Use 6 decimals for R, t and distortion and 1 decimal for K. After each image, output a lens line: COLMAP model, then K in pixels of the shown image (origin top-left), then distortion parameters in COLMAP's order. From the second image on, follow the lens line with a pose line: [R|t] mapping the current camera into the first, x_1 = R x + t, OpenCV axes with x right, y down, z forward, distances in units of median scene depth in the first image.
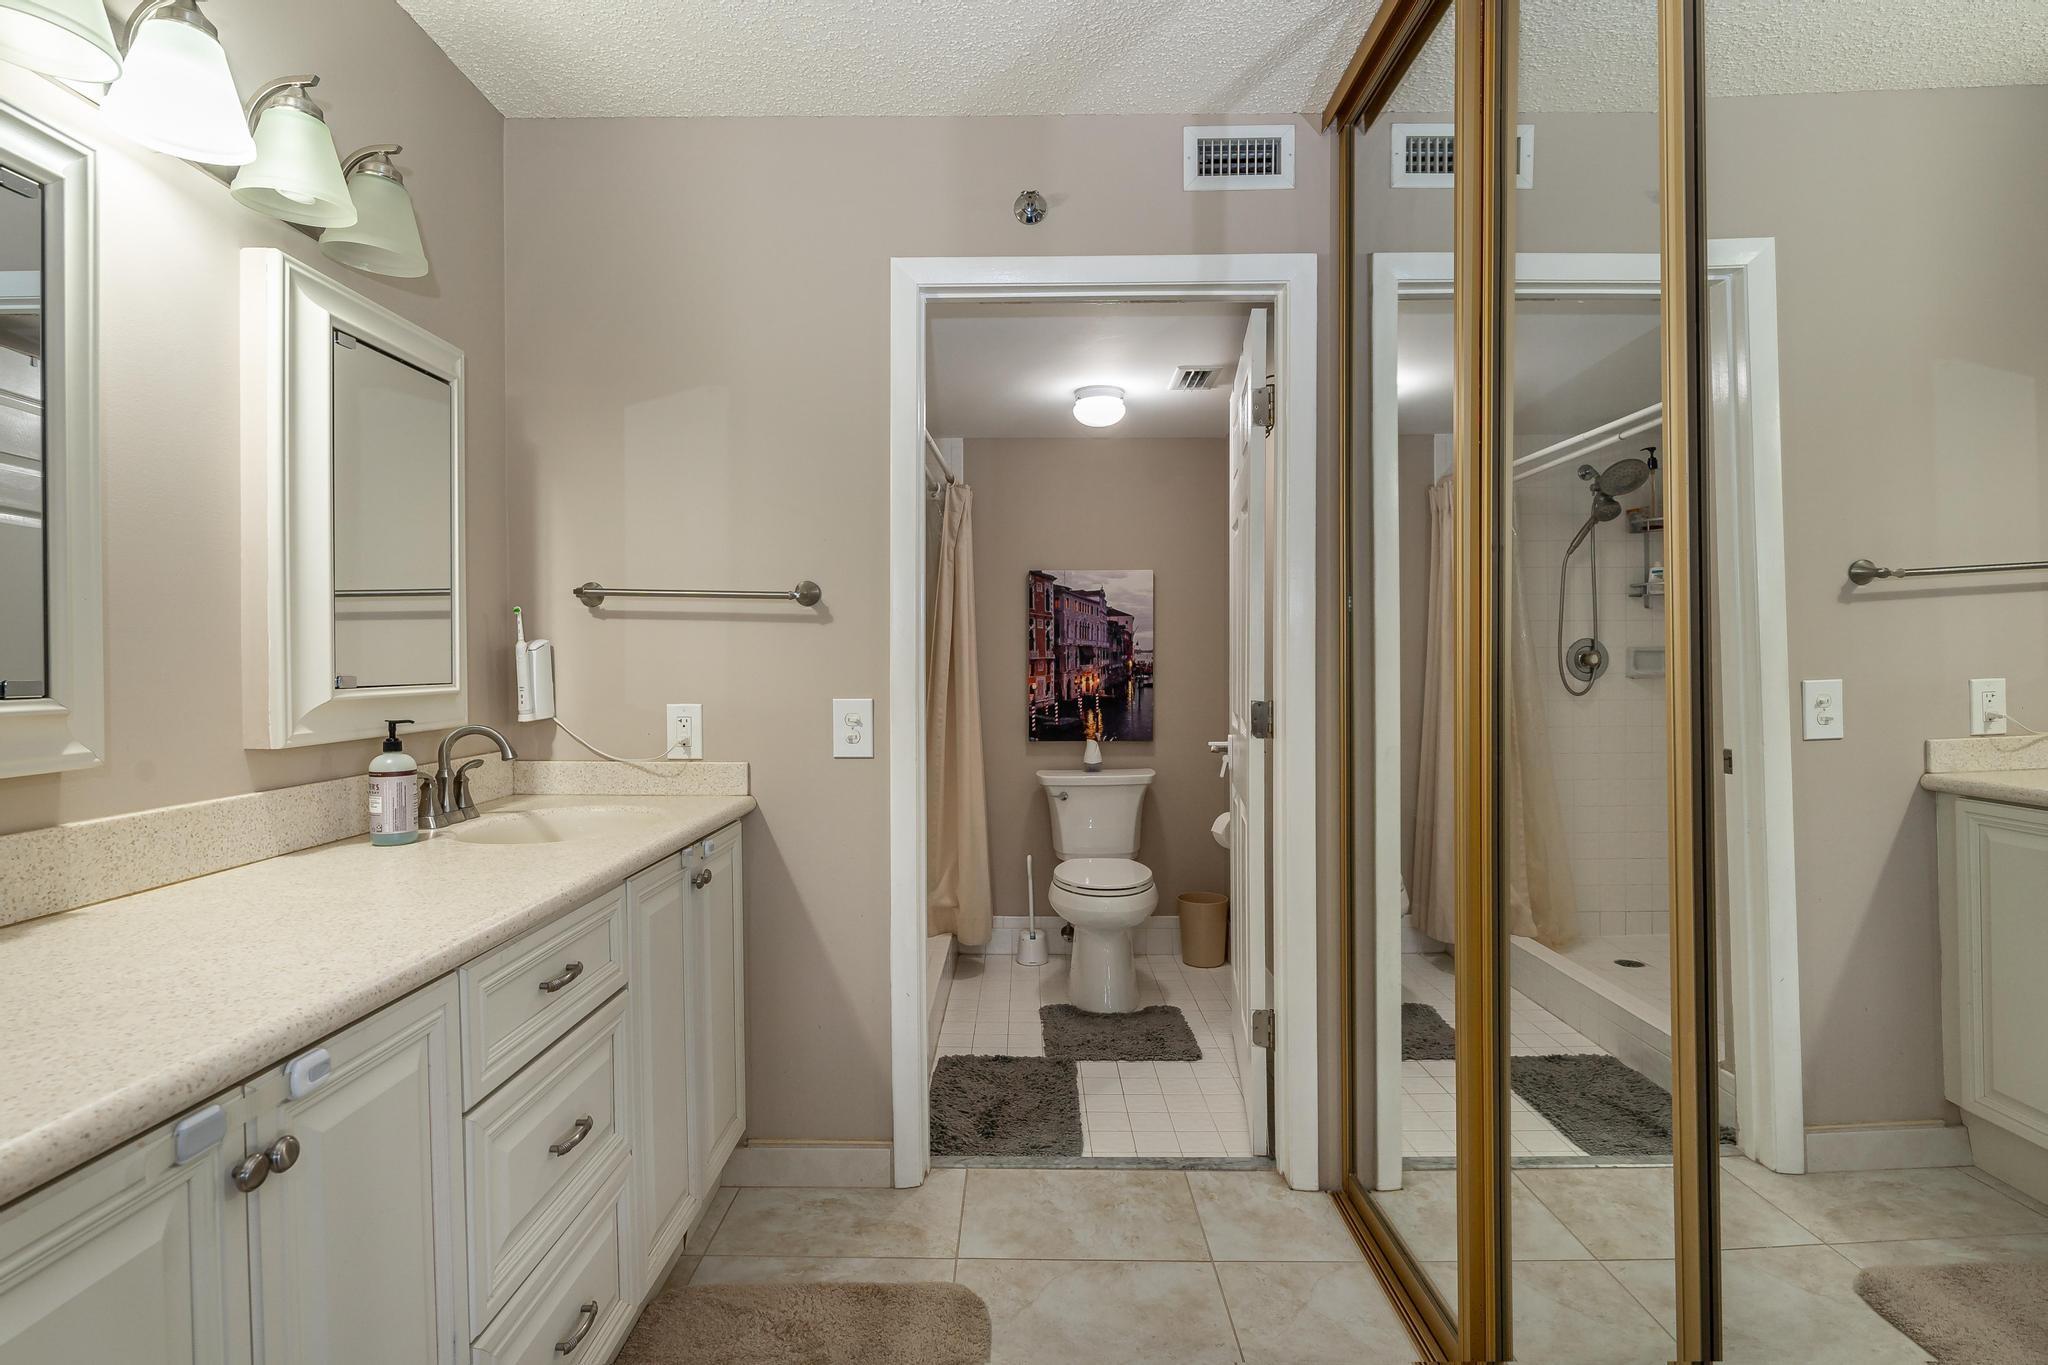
lens RADIAL K [[979.3, 0, 1035.7], [0, 979.3, 678.3], [0, 0, 1]] dist [-0.029408, 0.000237]
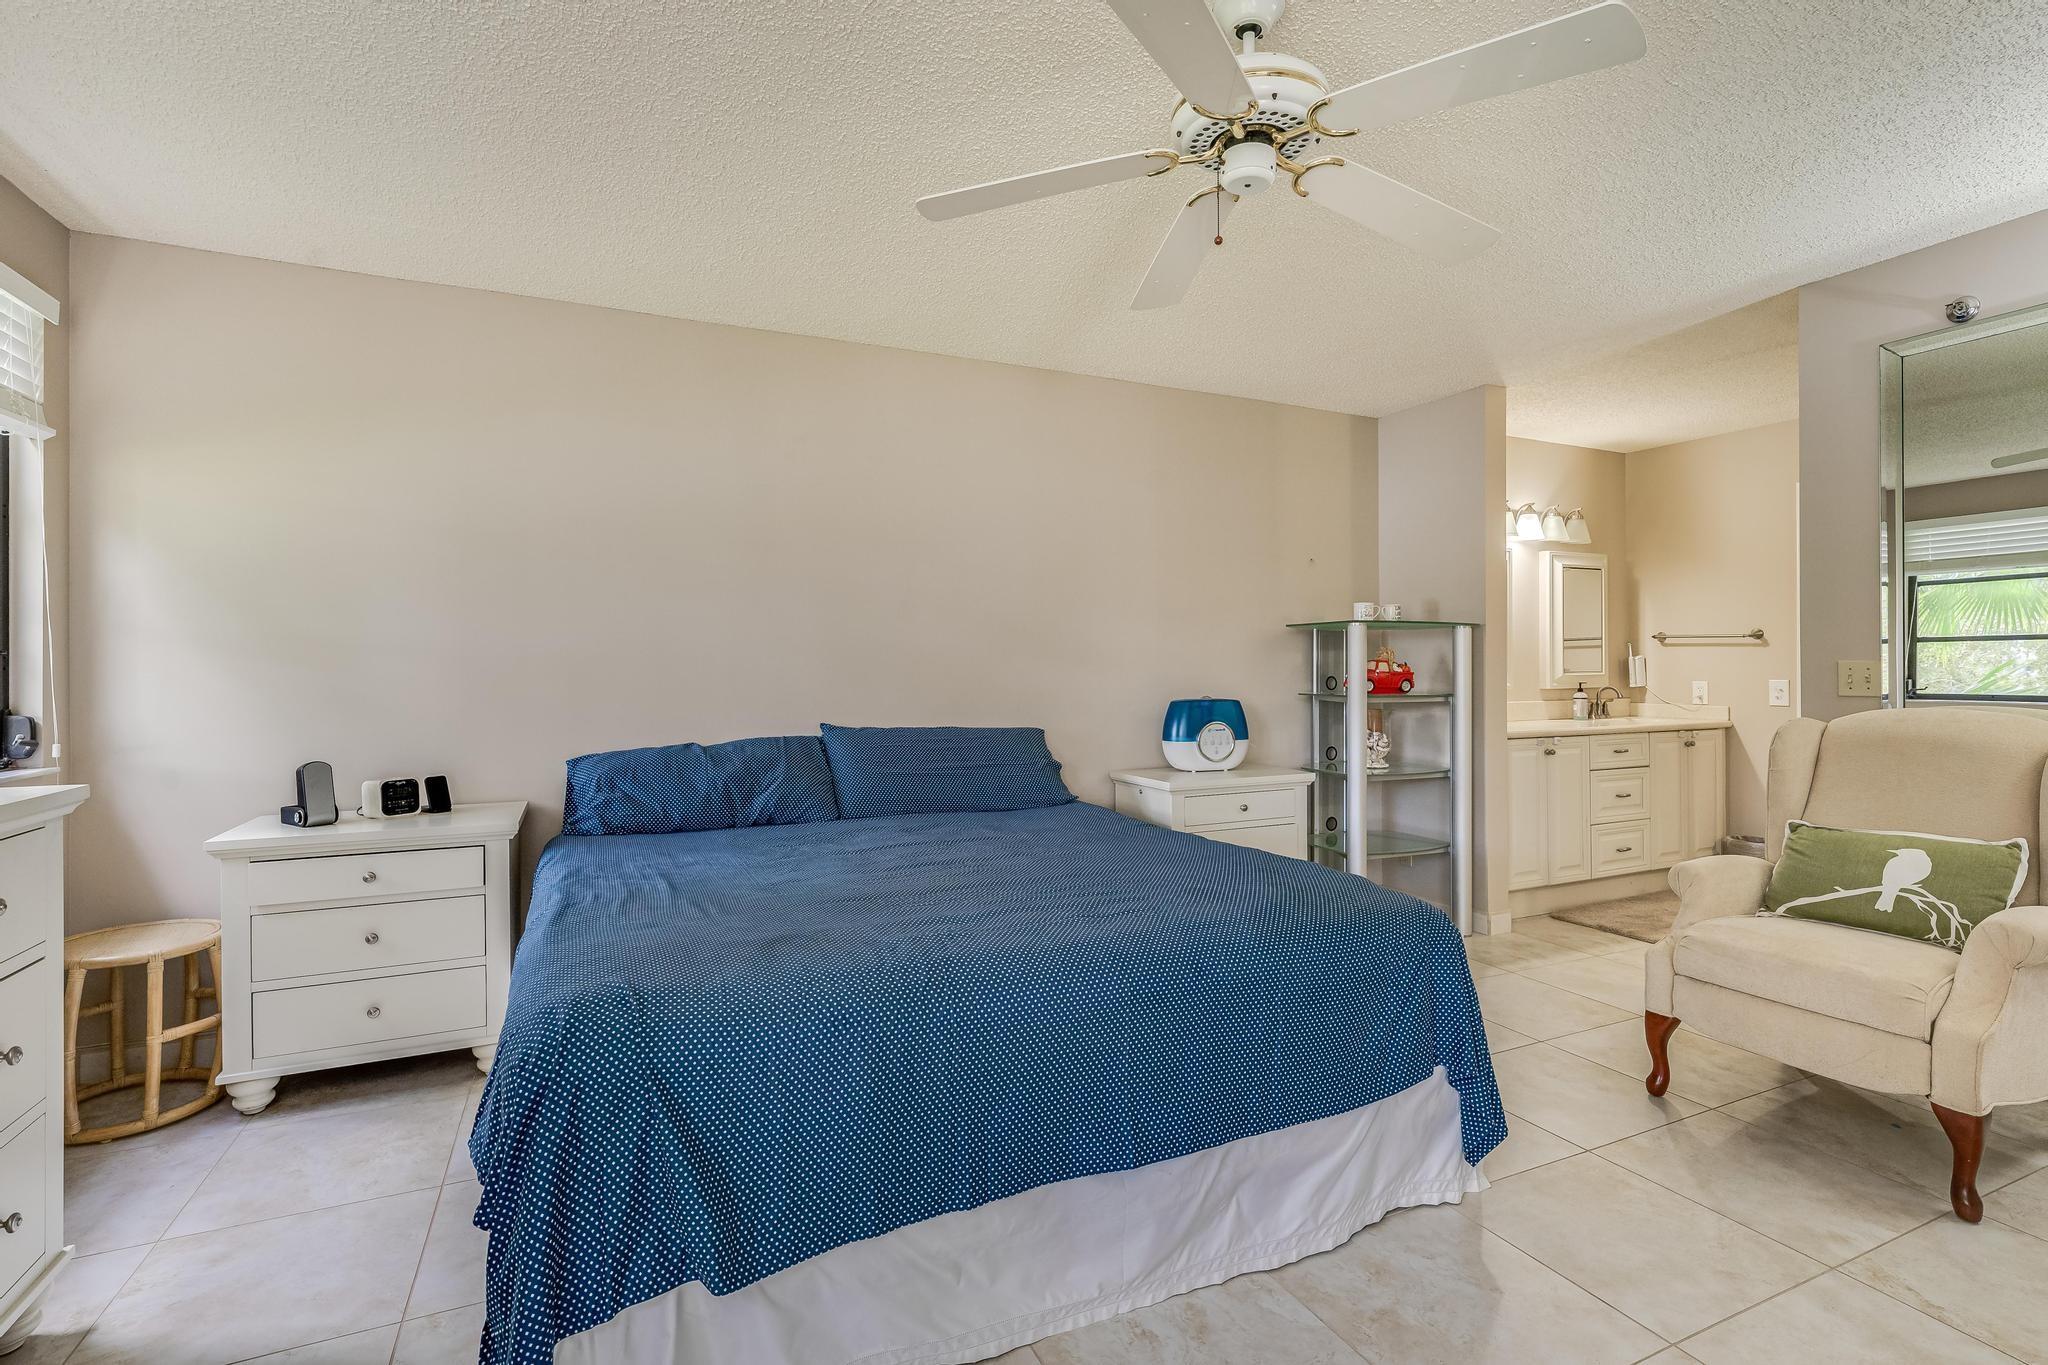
lens RADIAL K [[944.3, 0, 1028.9], [0, 944.3, 676.5], [0, 0, 1]] dist [-0.002856, -0.000146]
pose [[0.412946, 0.008718, -0.910714, 1.187686], [-0.005965, 0.999959, 0.006867, 0.009142], [0.910736, 0.002597, 0.412981, -1.629958]]
